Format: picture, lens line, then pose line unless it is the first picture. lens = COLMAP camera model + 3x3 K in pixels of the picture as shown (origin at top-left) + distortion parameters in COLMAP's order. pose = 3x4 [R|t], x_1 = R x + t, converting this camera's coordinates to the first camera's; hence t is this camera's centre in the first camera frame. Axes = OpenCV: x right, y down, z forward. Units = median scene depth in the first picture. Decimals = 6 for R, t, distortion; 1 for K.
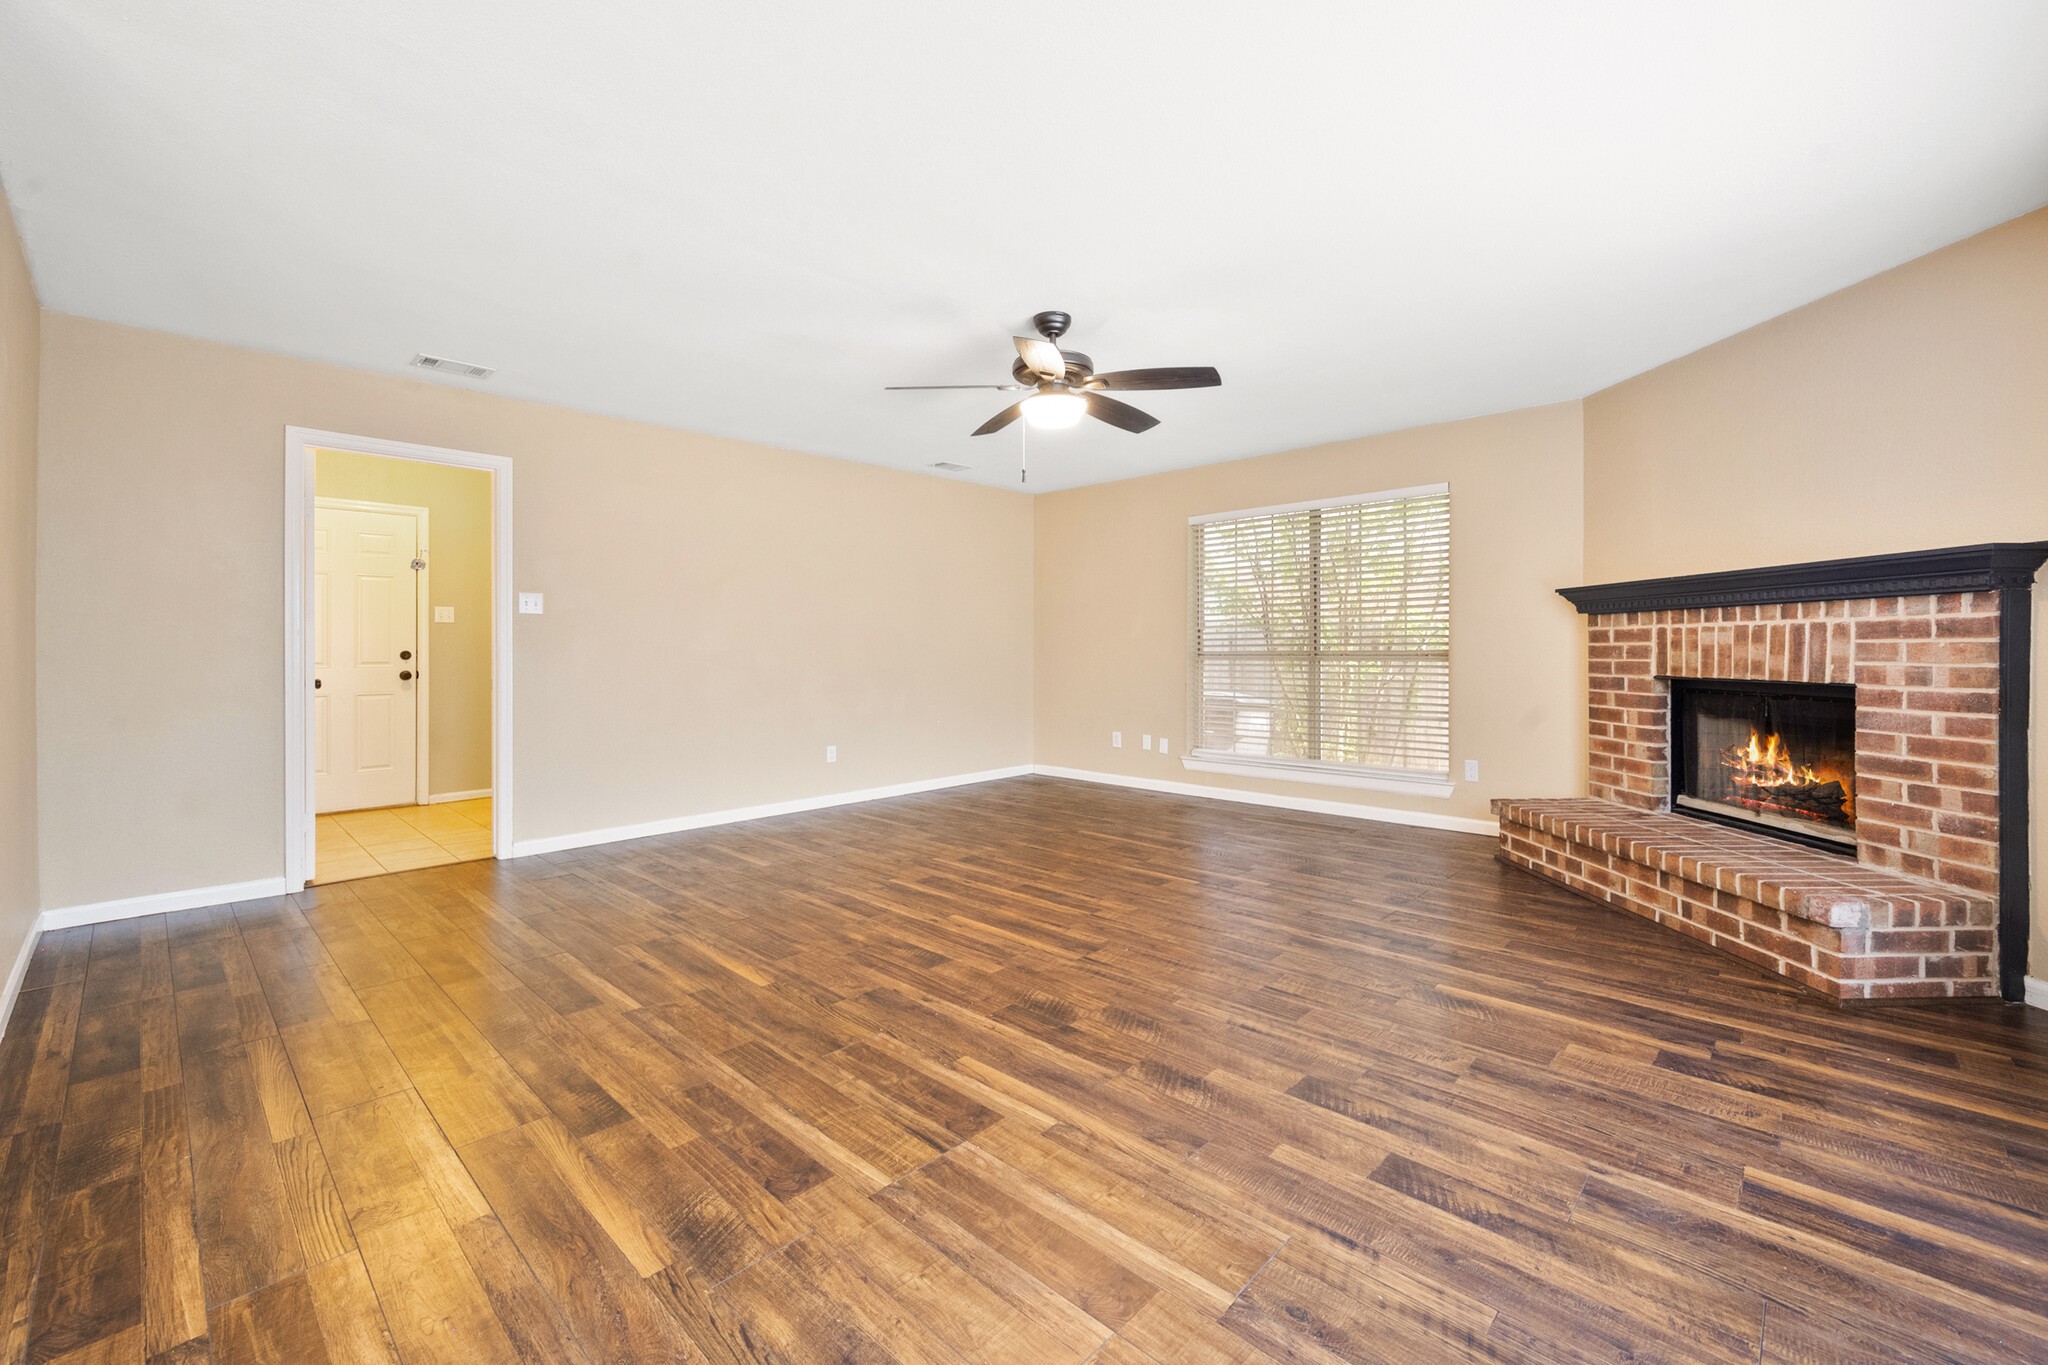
lens RADIAL K [[817.2, 0, 1020.5], [0, 817.2, 646.2], [0, 0, 1]] dist [-0.003864, 0.000441]
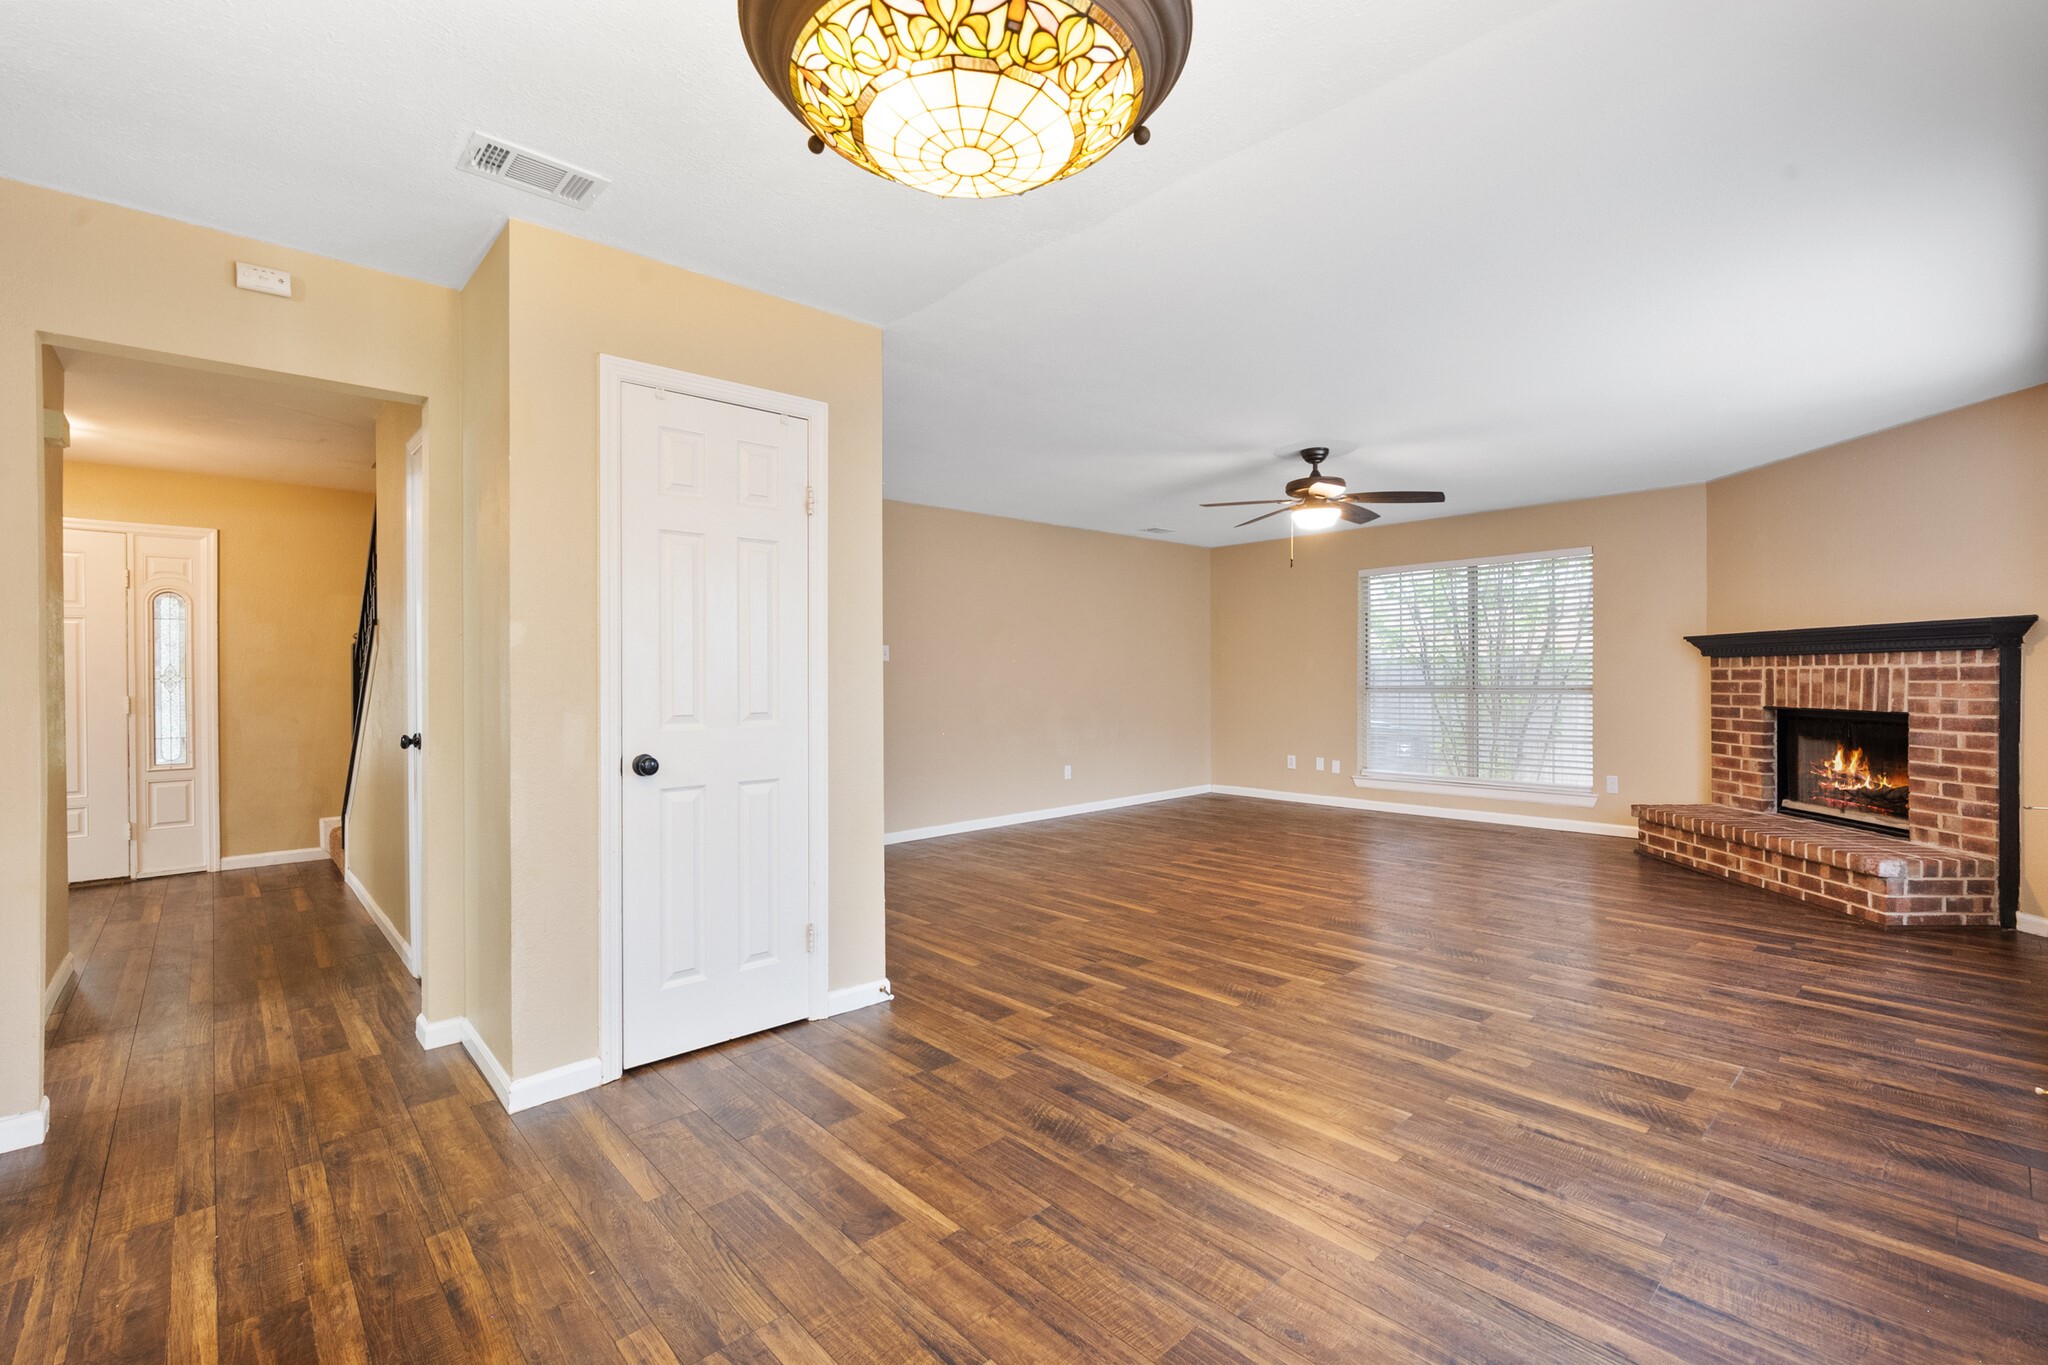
lens RADIAL K [[876.5, 0, 1032.4], [0, 876.5, 677.9], [0, 0, 1]] dist [-0.002713, 0.001076]
pose [[0.998663, -0.006526, -0.051286, -0.372724], [0.006826, 0.999961, 0.005680, -0.030078], [0.051247, -0.006023, 0.998668, -0.536144]]
